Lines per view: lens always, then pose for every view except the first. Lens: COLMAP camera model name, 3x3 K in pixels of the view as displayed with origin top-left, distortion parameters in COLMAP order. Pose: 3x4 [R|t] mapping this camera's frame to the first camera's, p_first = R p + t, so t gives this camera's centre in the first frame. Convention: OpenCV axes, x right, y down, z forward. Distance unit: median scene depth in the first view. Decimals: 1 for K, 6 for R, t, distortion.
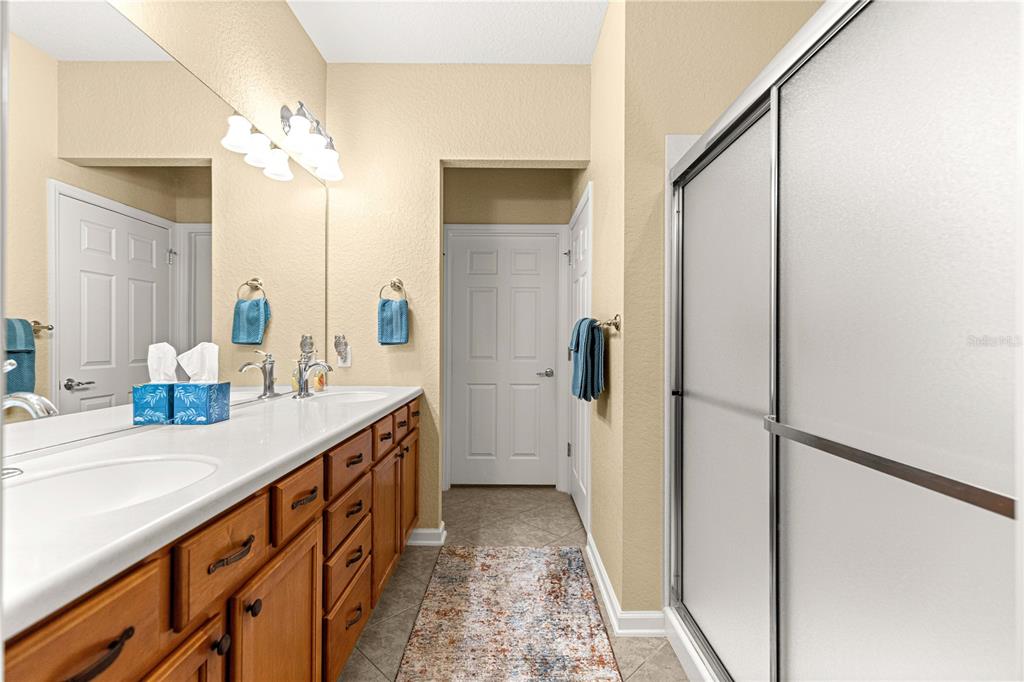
lens RADIAL K [[460.8, 0, 523.0], [0, 460.8, 339.5], [0, 0, 1]] dist [0.010463, -0.002439]
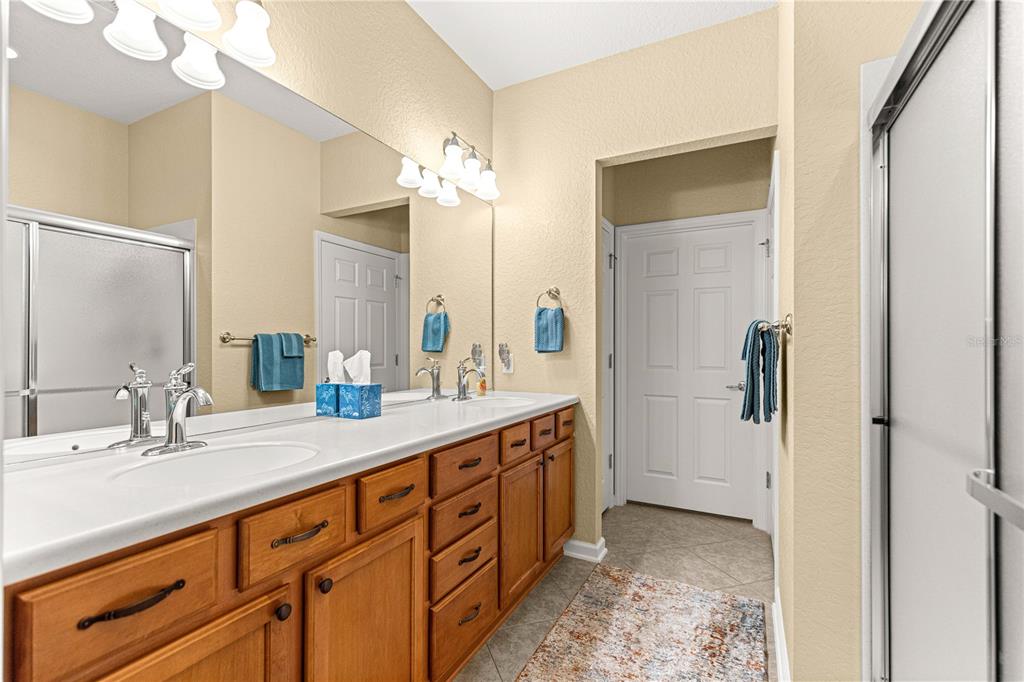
lens RADIAL K [[460.8, 0, 511.5], [0, 460.8, 346.2], [0, 0, 1]] dist [0.010463, -0.002439]
pose [[0.884359, -0.004472, -0.466787, 0.137765], [0.003005, 0.999988, -0.003888, 0.000900], [0.466798, 0.002036, 0.884361, 0.084625]]
